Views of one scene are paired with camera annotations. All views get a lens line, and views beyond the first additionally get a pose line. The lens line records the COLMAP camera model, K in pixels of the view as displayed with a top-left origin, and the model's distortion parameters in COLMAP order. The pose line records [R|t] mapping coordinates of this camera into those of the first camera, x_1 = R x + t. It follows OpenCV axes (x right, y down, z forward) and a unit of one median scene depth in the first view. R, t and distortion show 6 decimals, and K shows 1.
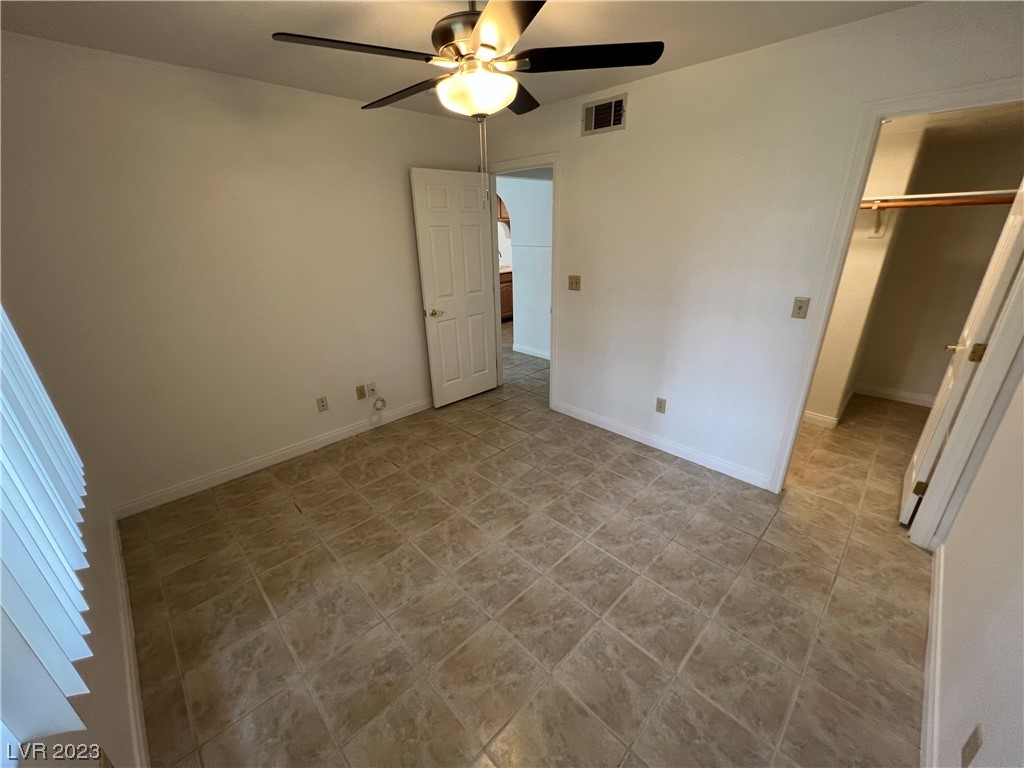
lens RADIAL K [[407.6, 0, 510.1], [0, 407.6, 386.4], [0, 0, 1]] dist [-0.002130, 0.000705]
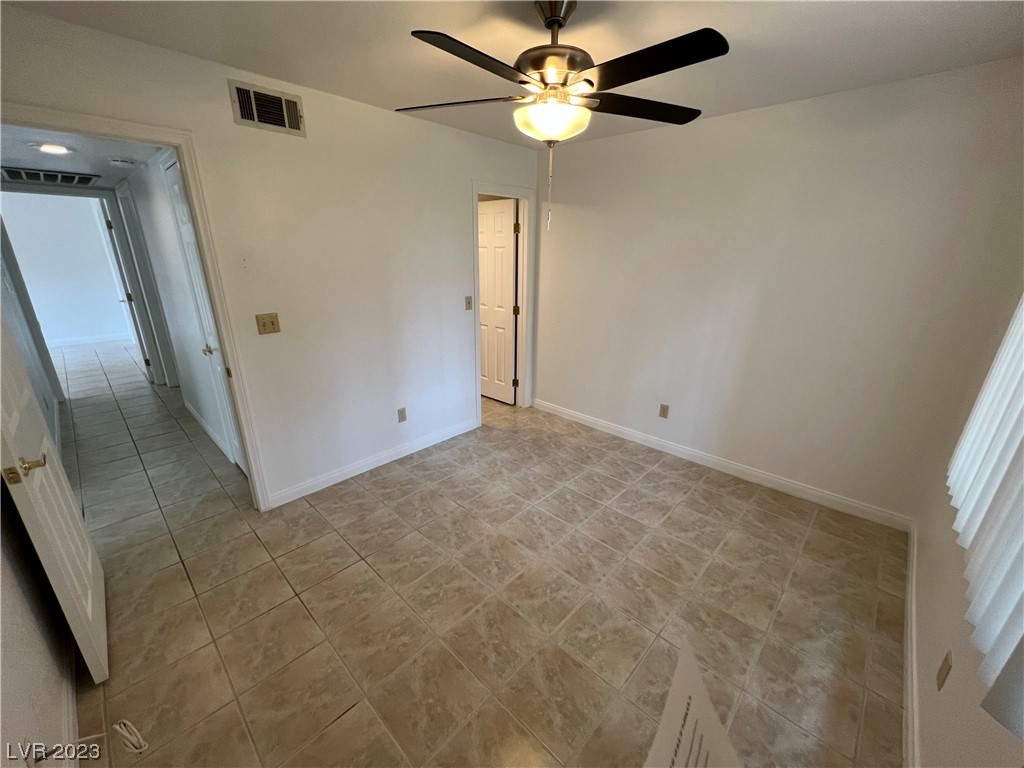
lens RADIAL K [[407.6, 0, 515.8], [0, 407.6, 385.3], [0, 0, 1]] dist [-0.002130, 0.000705]
pose [[-0.038344, -0.301192, 0.952792, -0.894048], [0.359735, 0.885403, 0.294366, -0.323263], [-0.932266, 0.354040, 0.074400, 0.874958]]
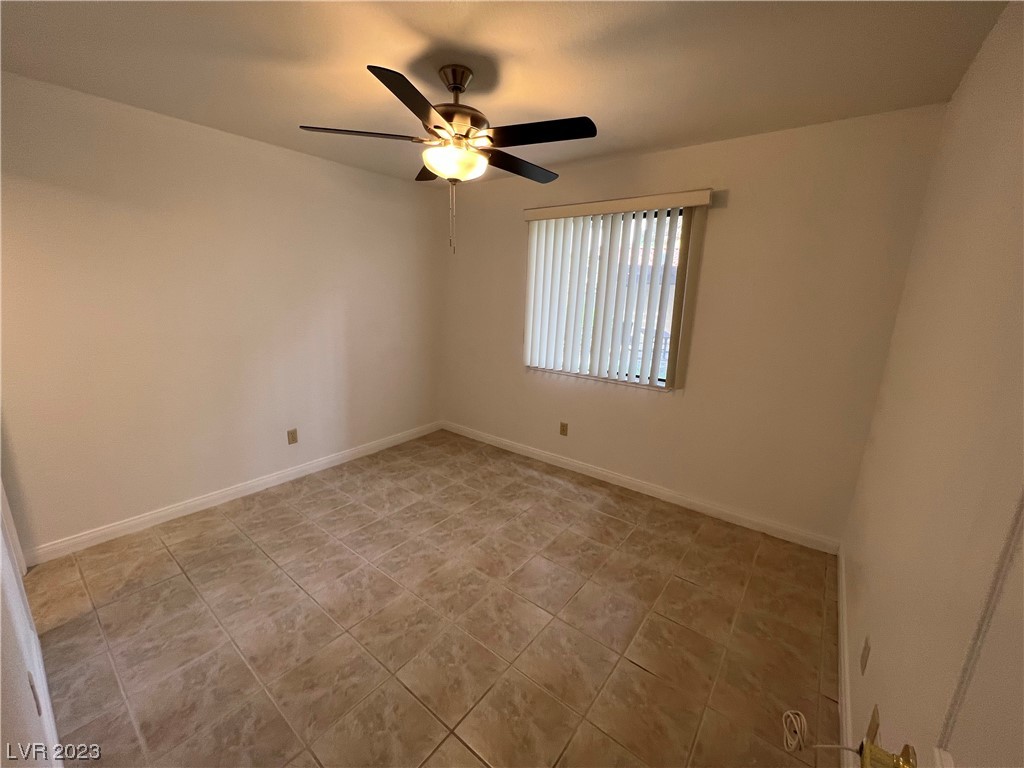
lens RADIAL K [[407.6, 0, 508.2], [0, 407.6, 390.1], [0, 0, 1]] dist [-0.002130, 0.000705]
pose [[-0.992117, 0.019531, -0.123786, -0.047630], [-0.056312, 0.812959, 0.579592, -0.618142], [0.111953, 0.581993, -0.805450, 1.691542]]
